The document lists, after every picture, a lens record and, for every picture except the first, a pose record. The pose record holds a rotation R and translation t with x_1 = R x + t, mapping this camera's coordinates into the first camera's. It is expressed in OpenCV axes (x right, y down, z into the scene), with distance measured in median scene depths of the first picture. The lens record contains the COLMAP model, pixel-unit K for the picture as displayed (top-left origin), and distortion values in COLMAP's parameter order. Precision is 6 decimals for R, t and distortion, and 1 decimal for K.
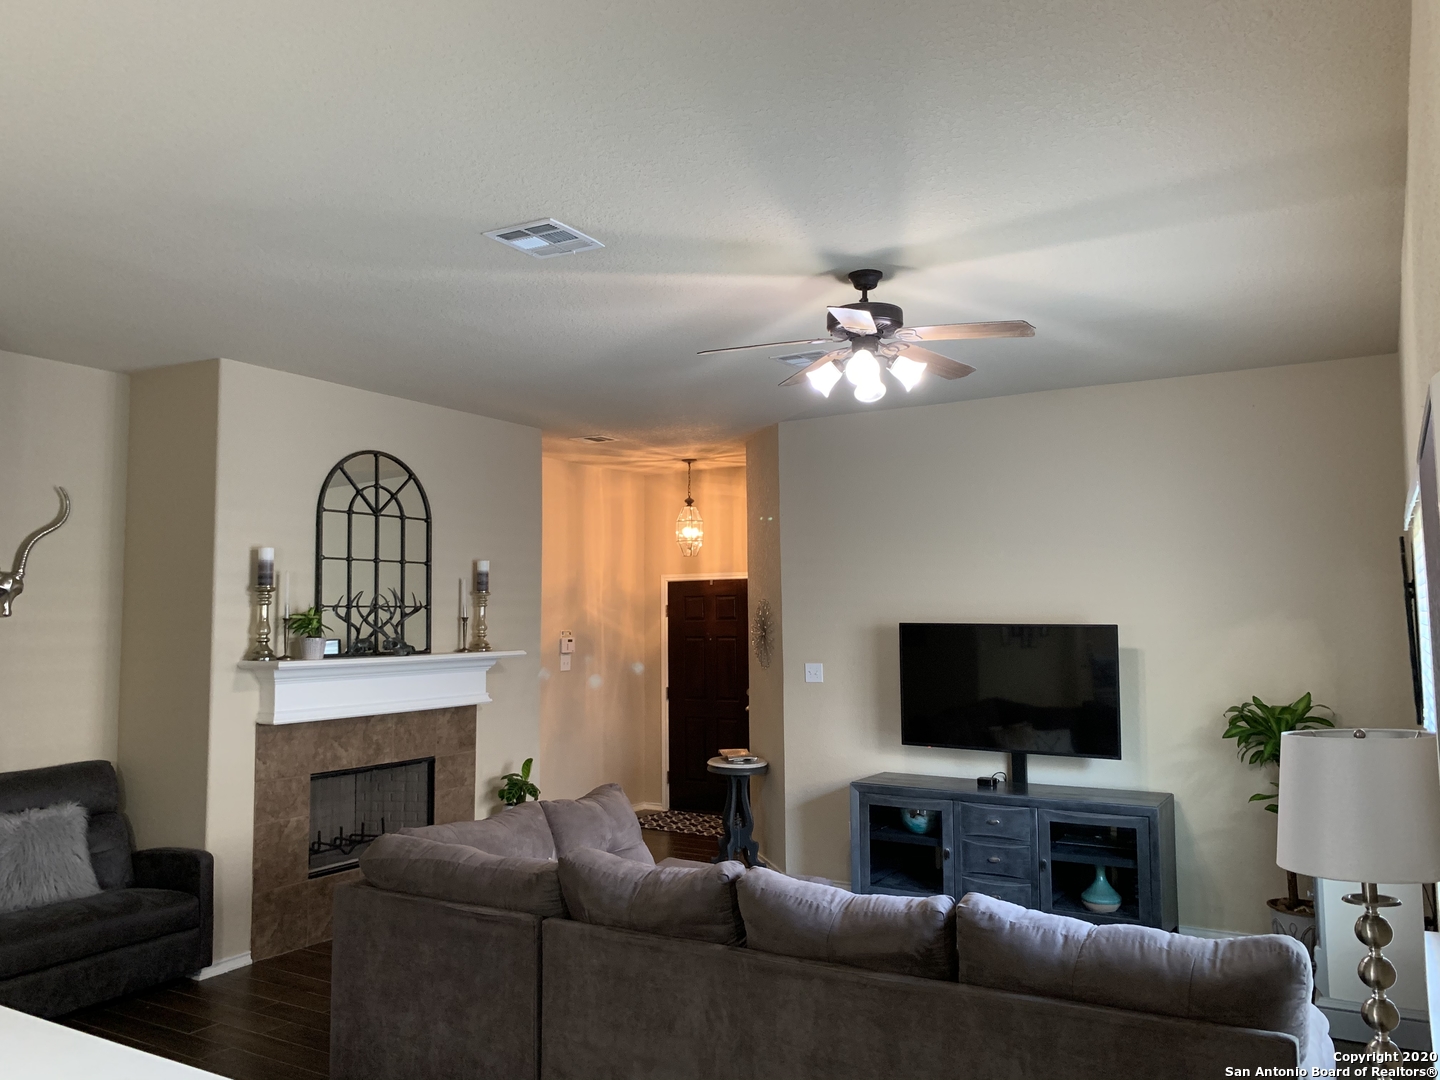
lens RADIAL K [[1102.6, 0, 719.3], [0, 1102.6, 534.8], [0, 0, 1]] dist [0.051411, -0.057599]
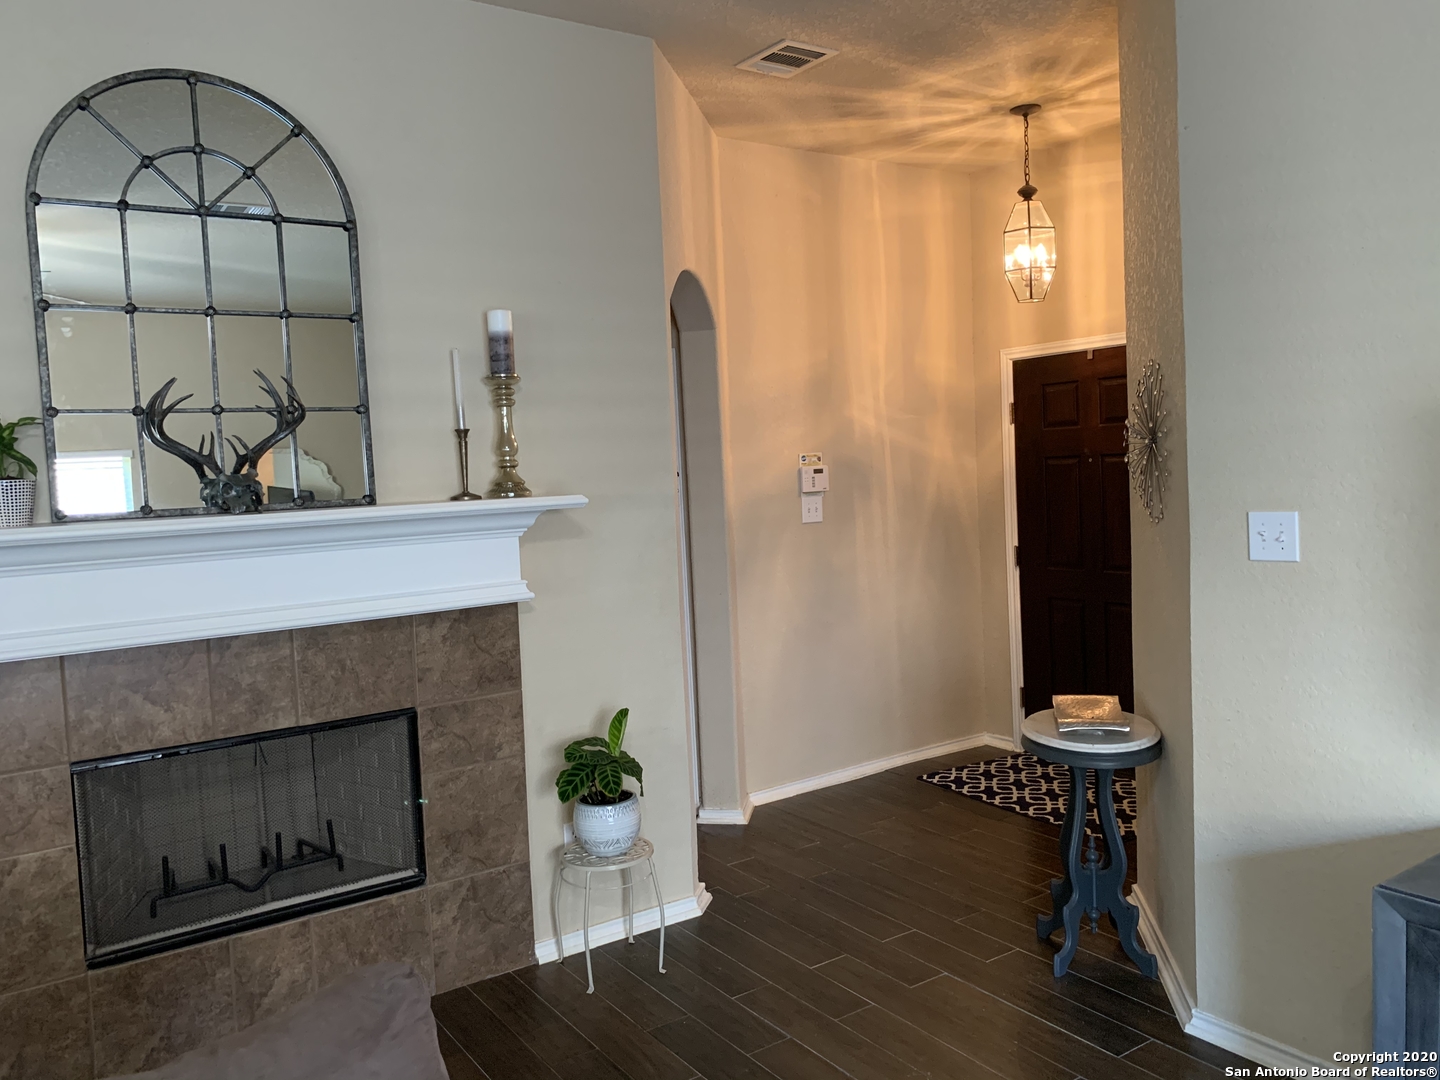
lens RADIAL K [[1102.6, 0, 715.9], [0, 1102.6, 535.6], [0, 0, 1]] dist [0.051411, -0.057599]
pose [[0.908230, -0.005957, -0.418428, 0.074023], [0.069300, 0.988234, 0.136352, 0.061206], [0.412693, -0.152836, 0.897956, 0.590877]]
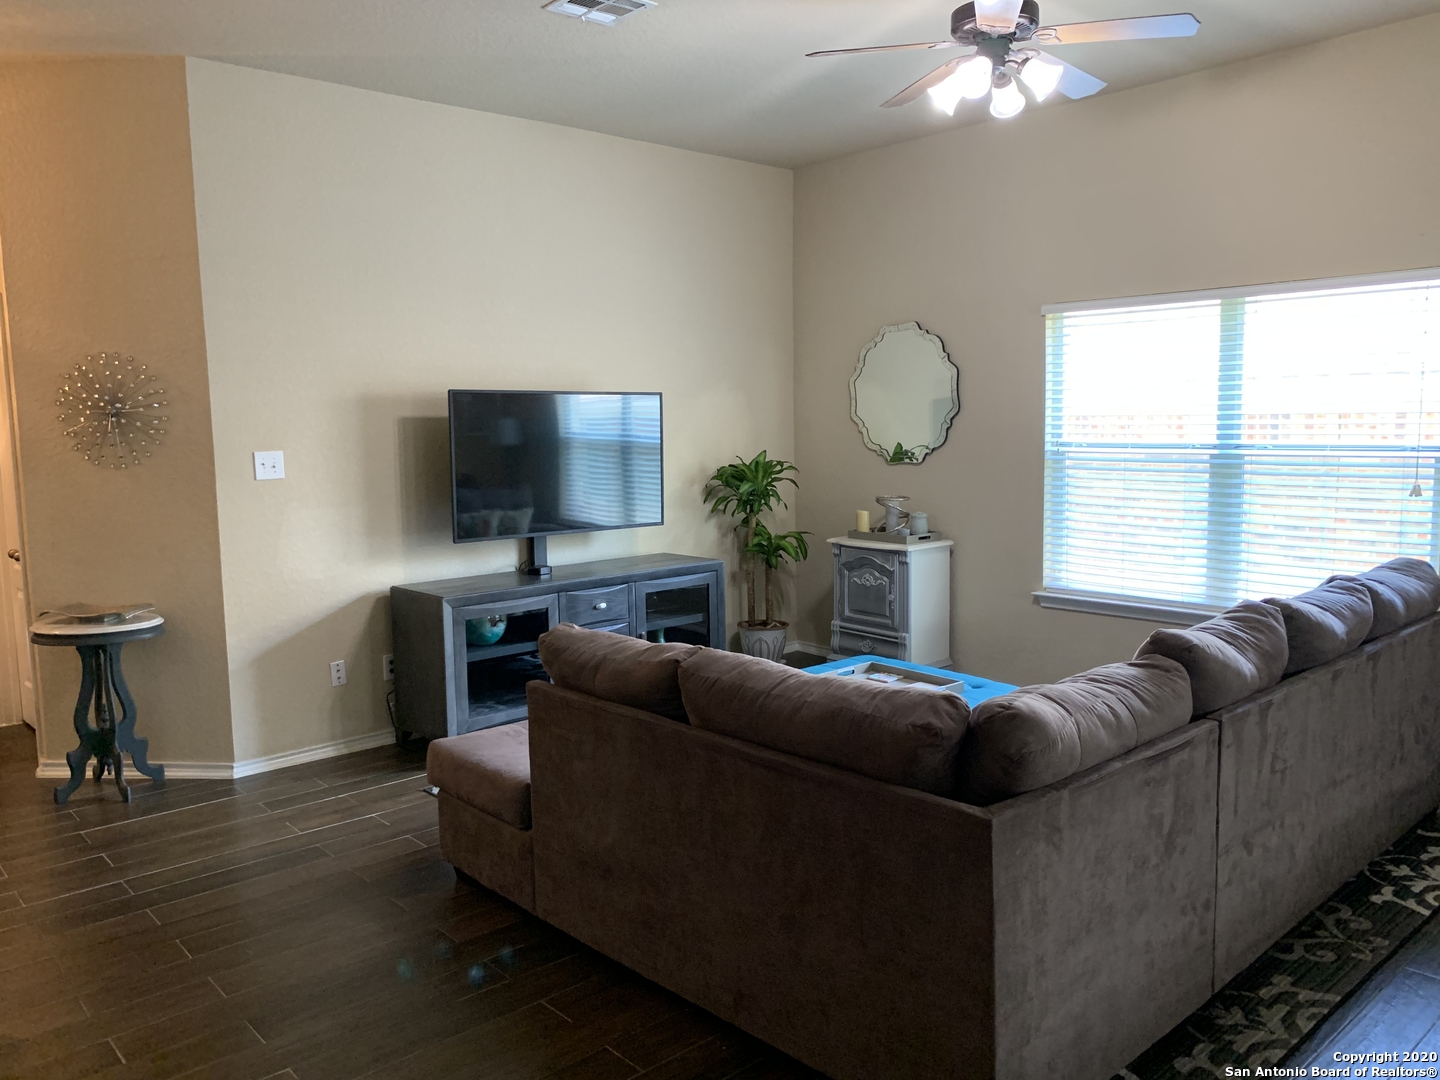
lens RADIAL K [[1102.6, 0, 717.5], [0, 1102.6, 538.5], [0, 0, 1]] dist [0.051411, -0.057599]
pose [[0.297259, -0.108927, 0.948563, -0.494297], [-0.058318, 0.989545, 0.131909, 0.065997], [-0.953014, -0.094529, 0.287799, 0.553387]]
